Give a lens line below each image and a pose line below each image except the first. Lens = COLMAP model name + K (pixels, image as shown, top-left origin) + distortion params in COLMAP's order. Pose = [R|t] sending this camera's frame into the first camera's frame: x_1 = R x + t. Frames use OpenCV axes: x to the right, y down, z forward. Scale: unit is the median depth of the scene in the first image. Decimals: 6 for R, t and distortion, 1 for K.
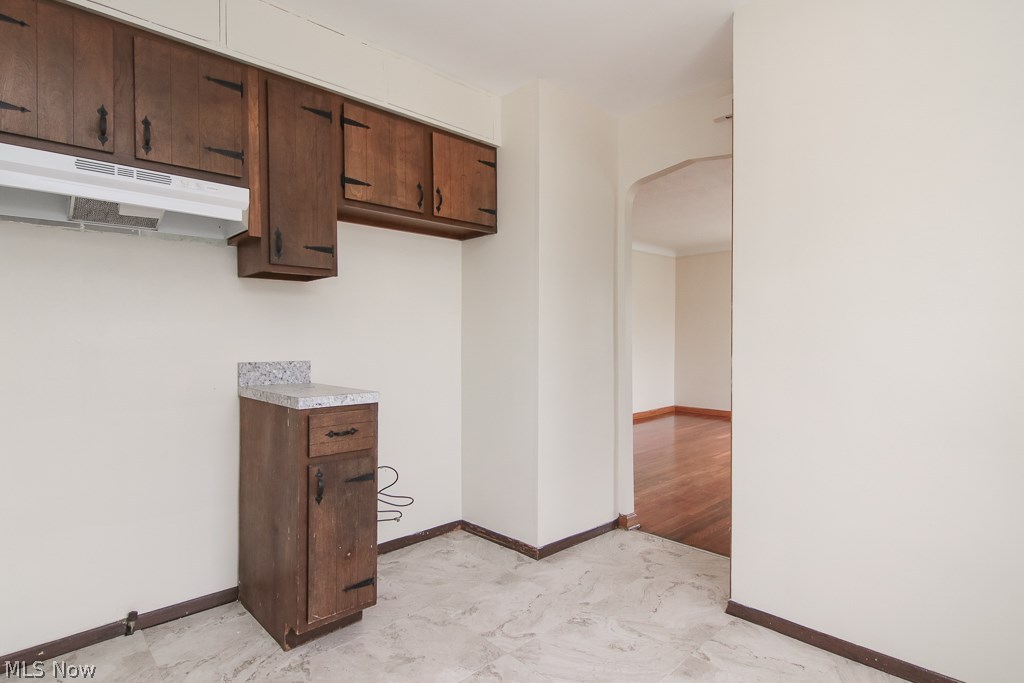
lens RADIAL K [[523.1, 0, 512.7], [0, 523.1, 344.4], [0, 0, 1]] dist [0.001150, -0.002137]
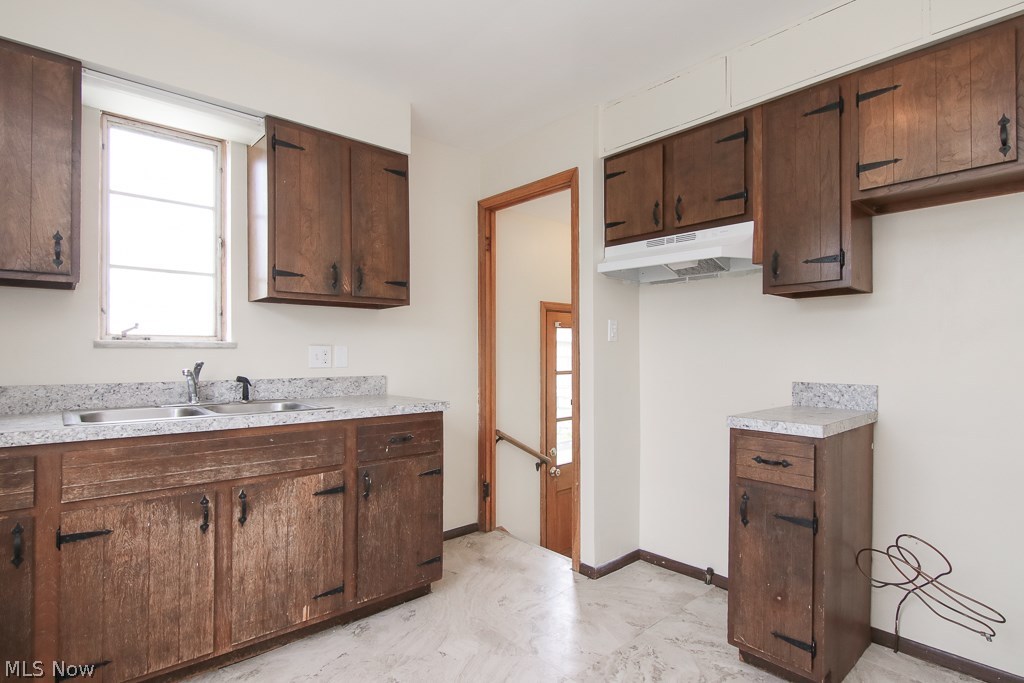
lens RADIAL K [[523.1, 0, 512.0], [0, 523.1, 344.4], [0, 0, 1]] dist [0.001150, -0.002137]
pose [[-0.033377, -0.014373, -0.999339, 0.610255], [-0.012017, 0.999830, -0.013979, -0.020614], [0.999371, 0.011543, -0.033544, 0.557097]]
